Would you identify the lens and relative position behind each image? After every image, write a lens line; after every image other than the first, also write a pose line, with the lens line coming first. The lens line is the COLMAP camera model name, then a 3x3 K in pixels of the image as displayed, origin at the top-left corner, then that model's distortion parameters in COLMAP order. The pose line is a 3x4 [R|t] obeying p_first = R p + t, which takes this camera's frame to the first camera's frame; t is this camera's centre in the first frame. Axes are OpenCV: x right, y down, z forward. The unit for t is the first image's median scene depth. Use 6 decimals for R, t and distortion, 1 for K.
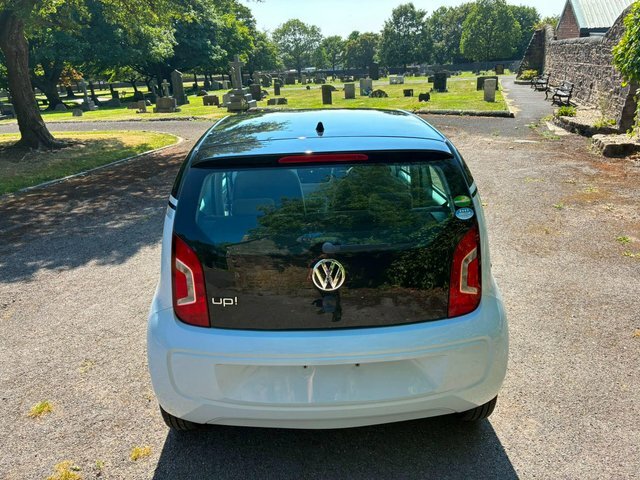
lens RADIAL K [[489.1, 0, 310.4], [0, 489.1, 233.7], [0, 0, 1]] dist [0.047052, -0.062046]
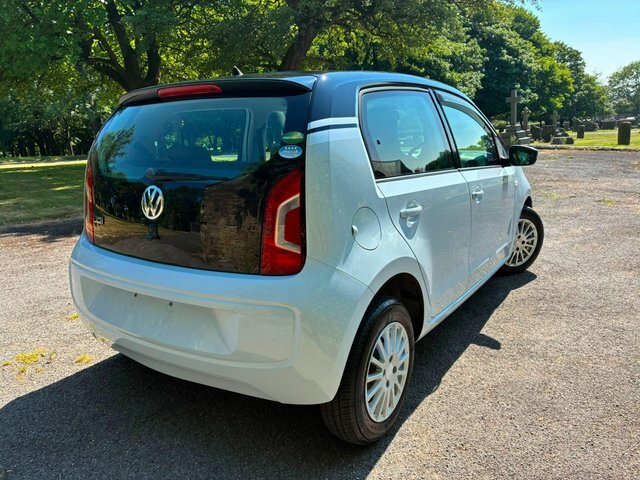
lens RADIAL K [[486.5, 0, 322.9], [0, 486.5, 238.8], [0, 0, 1]] dist [0.050658, -0.064331]
pose [[0.828927, 0.139071, -0.541793, 0.127253], [-0.183043, 0.982712, -0.027800, 0.018042], [0.528560, 0.122216, 0.840052, 0.054707]]
